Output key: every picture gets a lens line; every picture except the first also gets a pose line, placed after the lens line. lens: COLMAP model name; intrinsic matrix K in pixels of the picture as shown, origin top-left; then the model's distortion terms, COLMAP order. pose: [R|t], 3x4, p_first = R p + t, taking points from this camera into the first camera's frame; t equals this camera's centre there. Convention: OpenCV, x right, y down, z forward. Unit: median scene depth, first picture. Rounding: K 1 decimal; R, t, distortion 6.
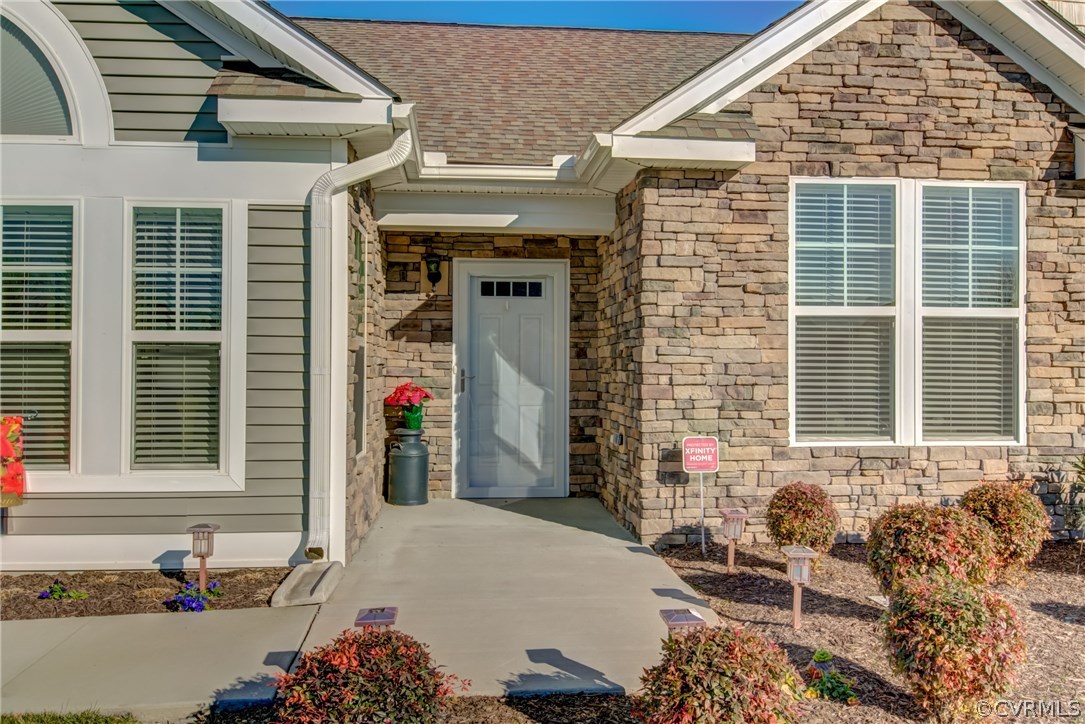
lens RADIAL K [[951.6, 0, 540.9], [0, 951.6, 357.9], [0, 0, 1]] dist [0.010207, -0.027765]
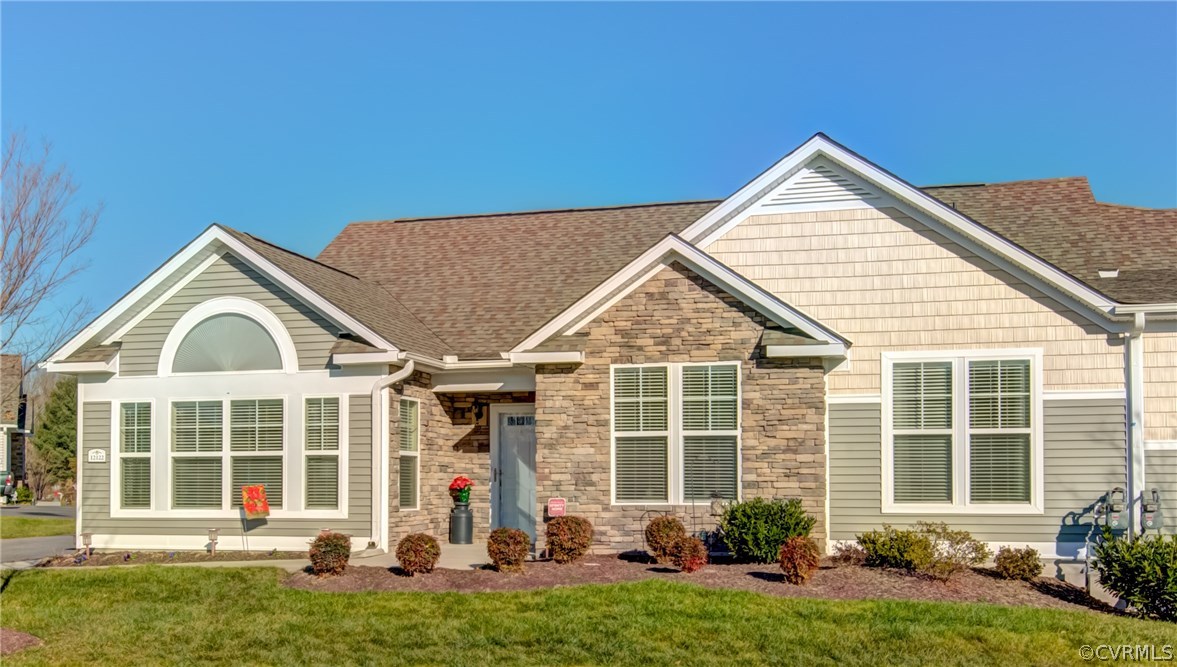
lens RADIAL K [[2750.2, 0, 588.5], [0, 2750.2, 334.0], [0, 0, 1]] dist [0.011727, 0.000000]
pose [[0.902836, -0.032110, -0.428784, 2.576655], [0.007702, 0.998255, -0.058539, 0.072163], [0.429916, 0.049548, 0.901508, -3.990454]]
